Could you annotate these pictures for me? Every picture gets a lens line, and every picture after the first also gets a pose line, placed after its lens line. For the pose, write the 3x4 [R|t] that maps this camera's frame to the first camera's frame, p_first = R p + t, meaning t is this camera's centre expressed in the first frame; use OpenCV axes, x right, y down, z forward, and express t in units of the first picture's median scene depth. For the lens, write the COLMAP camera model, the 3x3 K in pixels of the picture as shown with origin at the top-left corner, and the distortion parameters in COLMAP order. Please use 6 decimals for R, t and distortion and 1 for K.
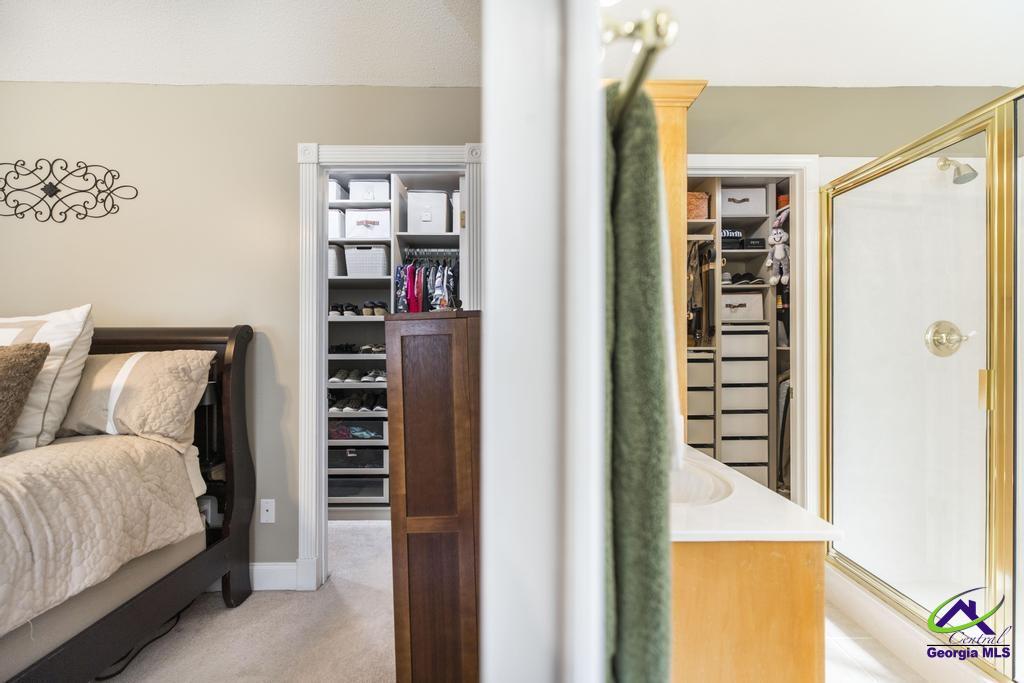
lens RADIAL K [[447.3, 0, 512.0], [0, 447.3, 345.6], [0, 0, 1]] dist [0.001592, 0.000357]
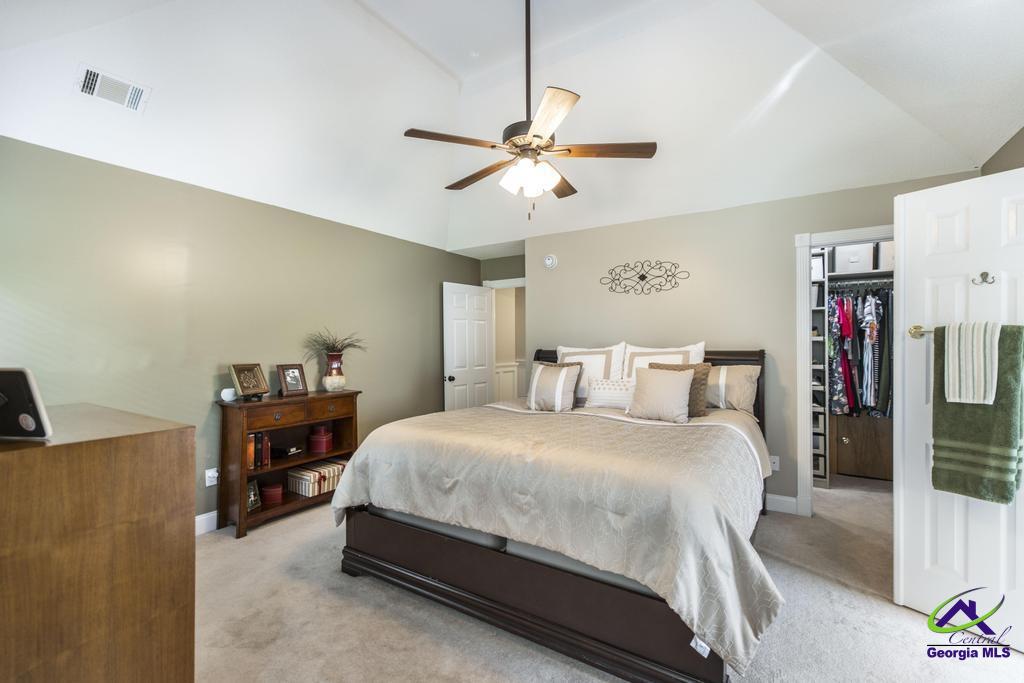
lens RADIAL K [[447.3, 0, 512.5], [0, 447.3, 341.4], [0, 0, 1]] dist [0.001592, 0.000357]
pose [[0.843984, -0.007374, -0.536317, -0.344154], [0.004056, 0.999965, -0.007366, -0.046521], [0.536353, 0.004042, 0.843984, -0.640086]]
